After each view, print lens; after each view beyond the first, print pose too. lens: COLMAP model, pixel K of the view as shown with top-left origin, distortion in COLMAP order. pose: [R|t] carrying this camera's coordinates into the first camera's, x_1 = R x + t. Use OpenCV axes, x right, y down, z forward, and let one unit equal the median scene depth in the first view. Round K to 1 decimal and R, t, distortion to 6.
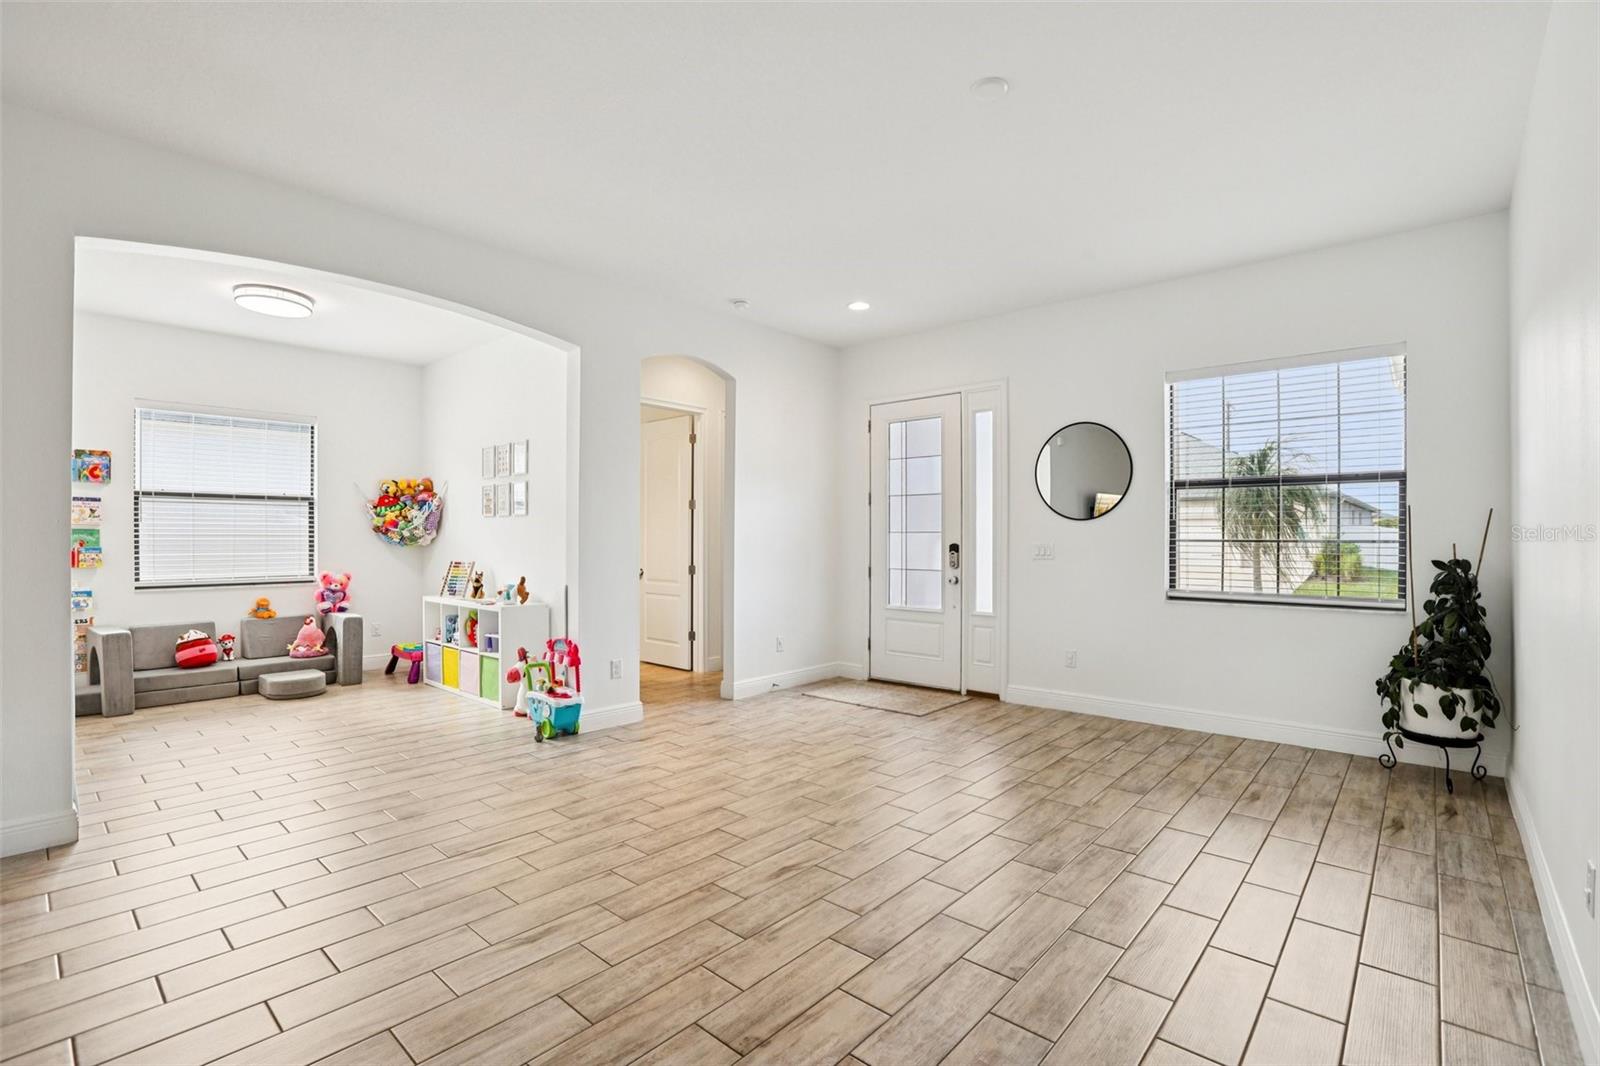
lens RADIAL K [[729.5, 0, 804.2], [0, 729.5, 537.4], [0, 0, 1]] dist [-0.030618, 0.001983]
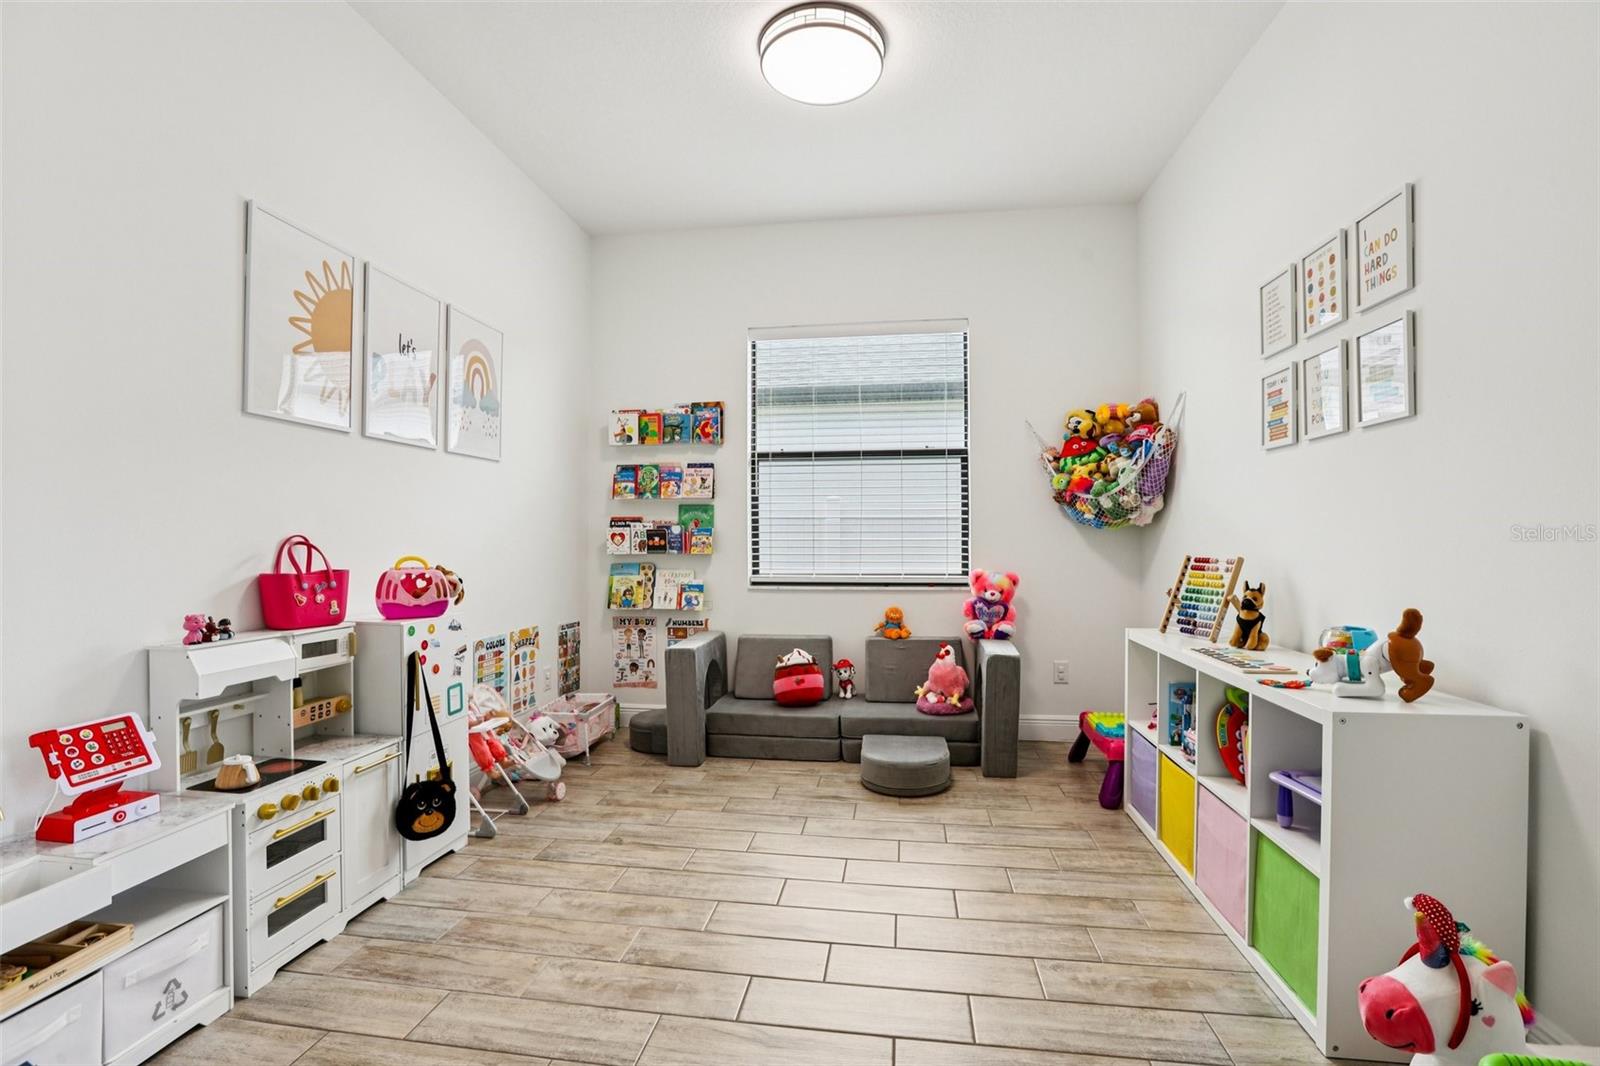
lens RADIAL K [[729.5, 0, 801.4], [0, 729.5, 546.6], [0, 0, 1]] dist [-0.030618, 0.001983]
pose [[0.557845, 0.008133, -0.829905, -0.256009], [0.001666, 0.999939, 0.010920, 0.022690], [0.829943, -0.007474, 0.557798, 0.567985]]
